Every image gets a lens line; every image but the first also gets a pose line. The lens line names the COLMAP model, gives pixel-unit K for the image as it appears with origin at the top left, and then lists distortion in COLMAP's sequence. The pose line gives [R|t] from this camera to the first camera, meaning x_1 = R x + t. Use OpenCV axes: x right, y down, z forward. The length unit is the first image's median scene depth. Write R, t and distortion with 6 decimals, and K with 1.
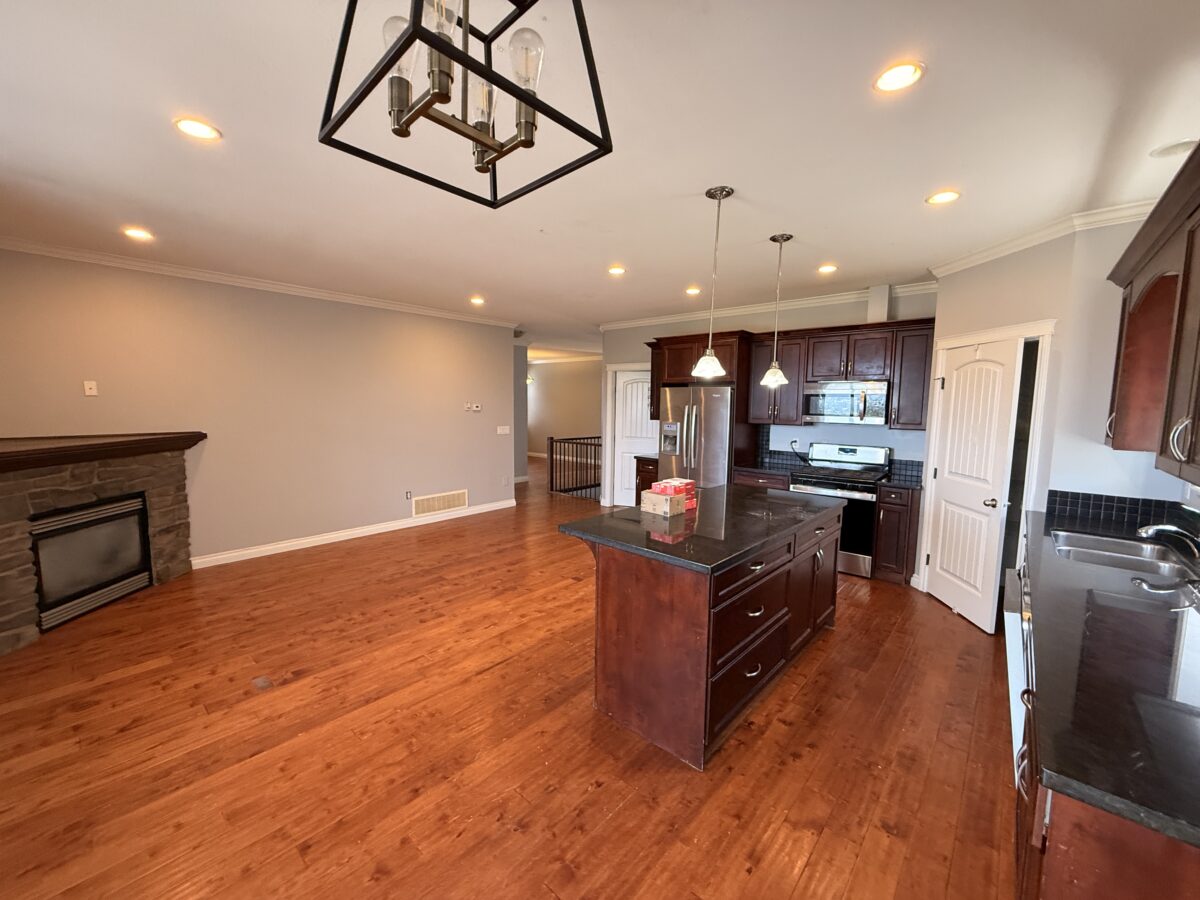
lens RADIAL K [[478.1, 0, 596.6], [0, 478.1, 450.9], [0, 0, 1]] dist [0.001656, 0.000025]
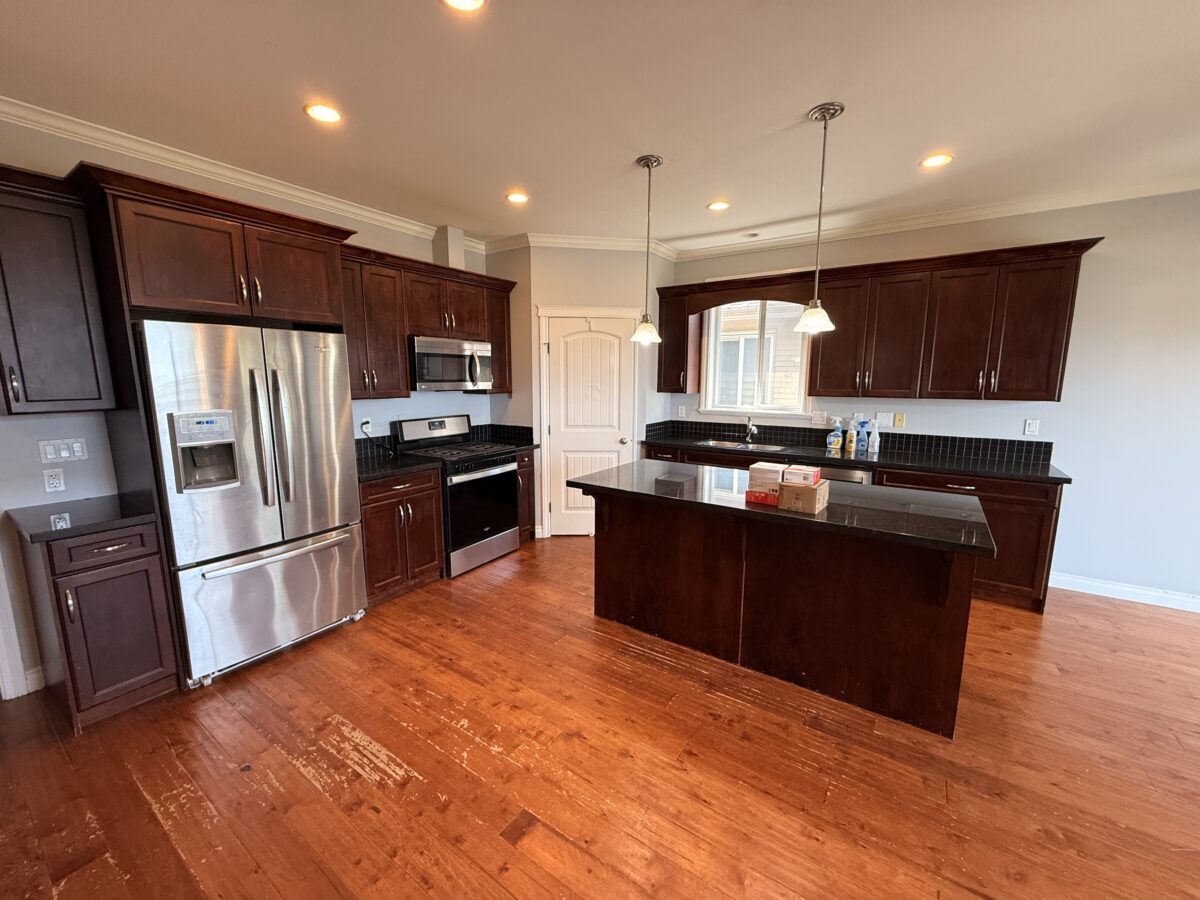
lens RADIAL K [[478.1, 0, 596.6], [0, 478.1, 450.9], [0, 0, 1]] dist [0.001656, 0.000025]
pose [[-0.140977, -0.168670, 0.975539, -0.410294], [0.096847, 0.978304, 0.183144, -0.100460], [-0.985264, 0.120297, -0.121584, 1.054494]]
